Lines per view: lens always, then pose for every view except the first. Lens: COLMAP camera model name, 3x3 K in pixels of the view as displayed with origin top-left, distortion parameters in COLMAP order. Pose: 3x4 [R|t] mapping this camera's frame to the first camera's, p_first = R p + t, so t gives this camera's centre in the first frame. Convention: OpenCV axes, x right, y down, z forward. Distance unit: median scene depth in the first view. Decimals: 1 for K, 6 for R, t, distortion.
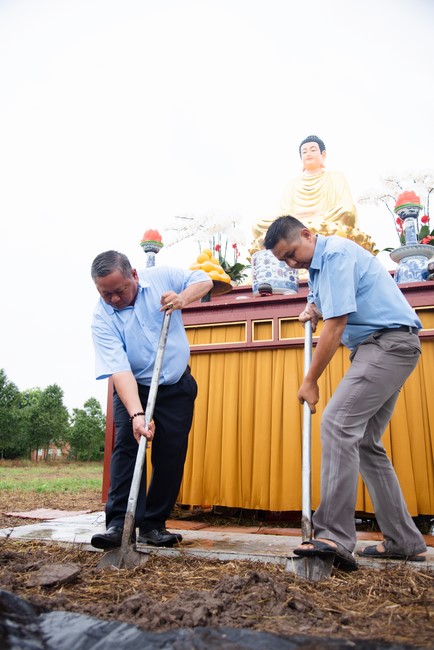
lens RADIAL K [[566.7, 0, 218.0], [0, 566.7, 331.2], [0, 0, 1]] dist [-0.002374, 0.027569]
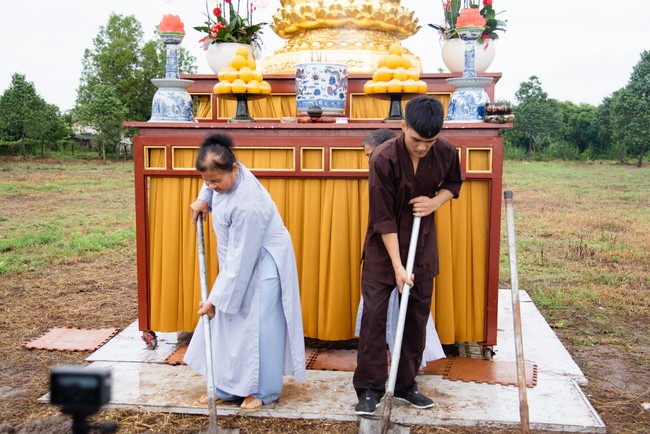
lens RADIAL K [[737.8, 0, 323.4], [0, 737.8, 223.0], [0, 0, 1]] dist [0.083002, 0.000000]
pose [[0.973066, -0.032232, 0.228264, -0.164173], [-0.044263, 0.945631, 0.322215, -0.260542], [-0.226239, -0.323640, 0.918734, -0.149032]]
